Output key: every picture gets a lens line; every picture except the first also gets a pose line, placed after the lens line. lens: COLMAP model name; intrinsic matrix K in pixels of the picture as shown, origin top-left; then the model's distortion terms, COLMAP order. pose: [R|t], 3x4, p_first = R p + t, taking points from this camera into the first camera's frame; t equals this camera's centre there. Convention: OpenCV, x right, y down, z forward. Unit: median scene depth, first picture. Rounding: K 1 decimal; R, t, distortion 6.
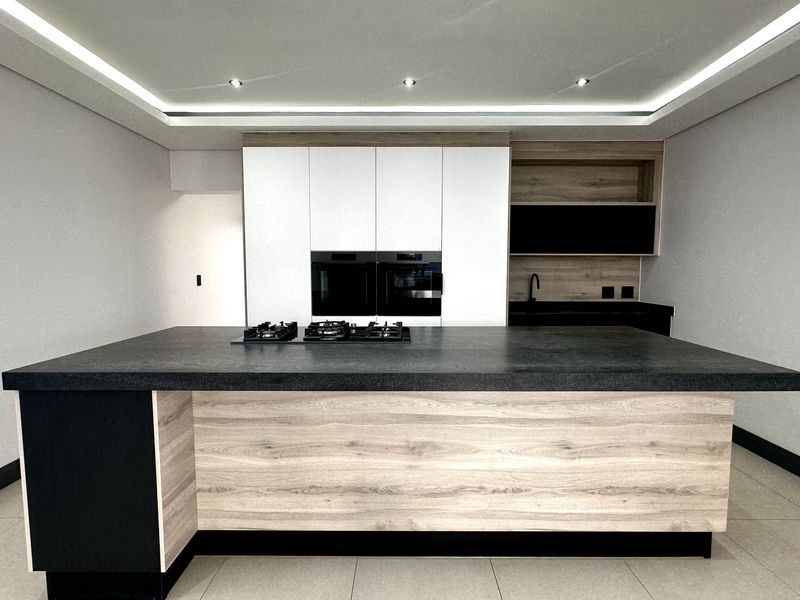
lens RADIAL K [[424.8, 0, 400.0], [0, 424.8, 300.0], [0, 0, 1]] dist [-0.003336, 0.000863]
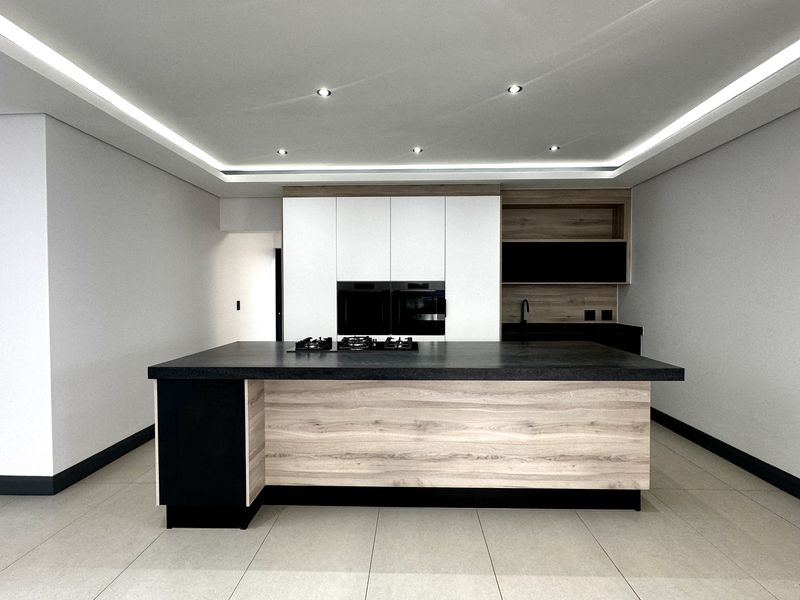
lens RADIAL K [[424.8, 0, 400.0], [0, 424.8, 300.0], [0, 0, 1]] dist [-0.003336, 0.000863]
pose [[0.999662, -0.001886, -0.025946, 0.001505], [0.000401, 0.998366, -0.057134, 0.007480], [0.026011, 0.057104, 0.998029, -0.203818]]
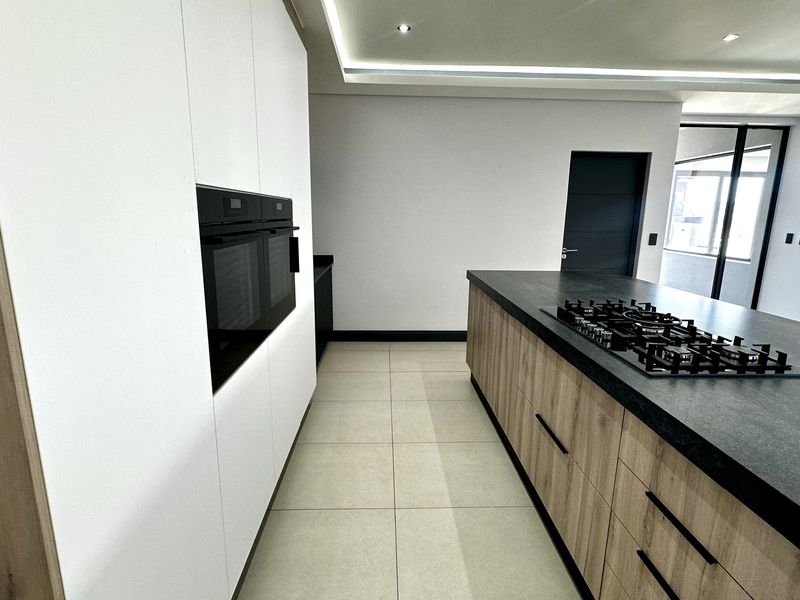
lens RADIAL K [[424.8, 0, 400.0], [0, 424.8, 300.0], [0, 0, 1]] dist [-0.003336, 0.000863]
pose [[-0.043600, -0.201014, 0.978618, -0.515033], [0.065239, 0.976885, 0.203565, -0.088611], [-0.996917, 0.072719, -0.029478, 0.881654]]
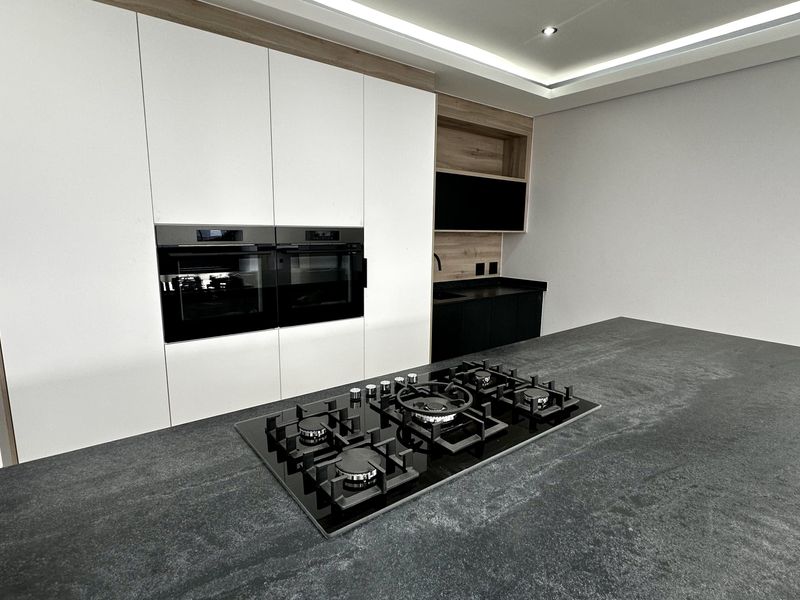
lens RADIAL K [[424.8, 0, 400.0], [0, 424.8, 300.0], [0, 0, 1]] dist [-0.003336, 0.000863]
pose [[0.789759, -0.093461, 0.606256, -0.299587], [0.037429, 0.993826, 0.104450, -0.065934], [-0.612275, -0.059799, 0.788381, 0.394444]]
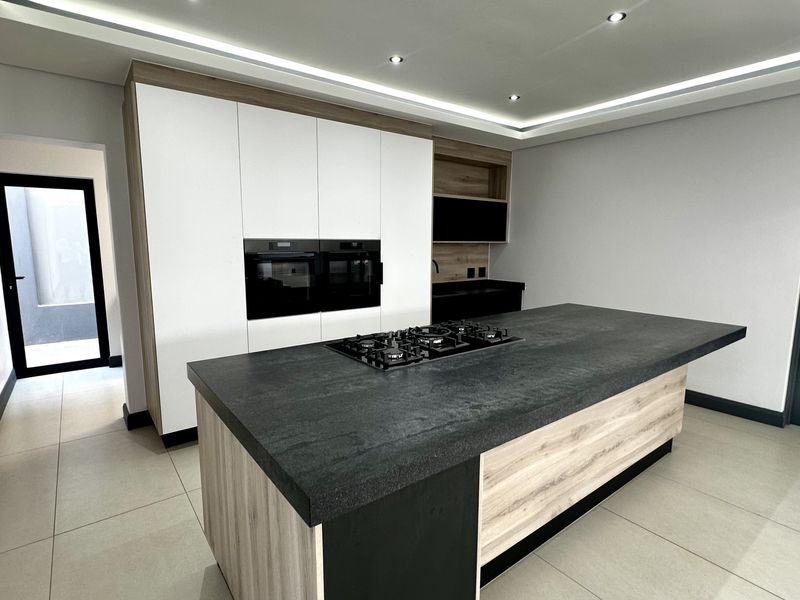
lens RADIAL K [[424.8, 0, 400.0], [0, 424.8, 300.0], [0, 0, 1]] dist [-0.003336, 0.000863]
pose [[0.791774, -0.082105, 0.605270, -0.467990], [0.043908, 0.996012, 0.077672, -0.051208], [-0.609233, -0.034922, 0.792222, 0.199425]]
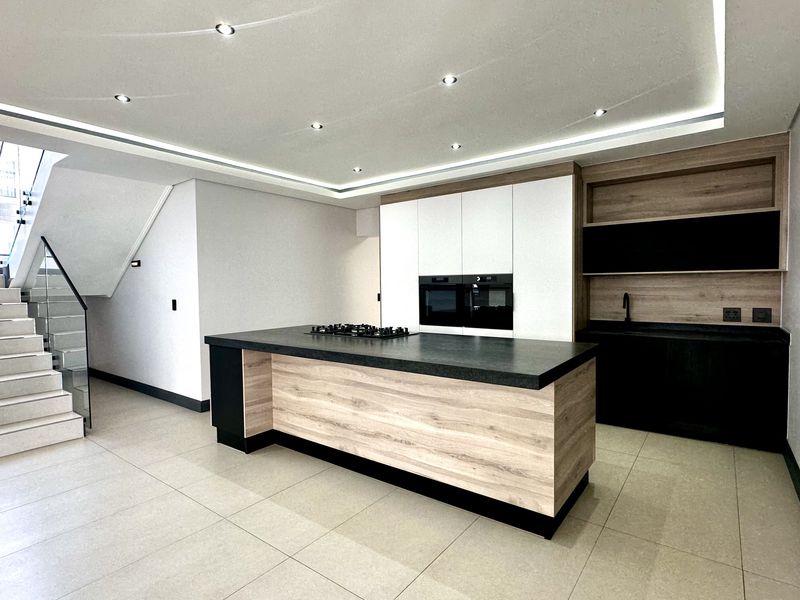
lens RADIAL K [[424.8, 0, 400.0], [0, 424.8, 300.0], [0, 0, 1]] dist [-0.003336, 0.000863]
pose [[0.800131, 0.010644, -0.599731, 0.546523], [-0.034386, 0.999012, -0.028145, -0.000326], [0.598839, 0.043142, 0.799706, -0.100890]]
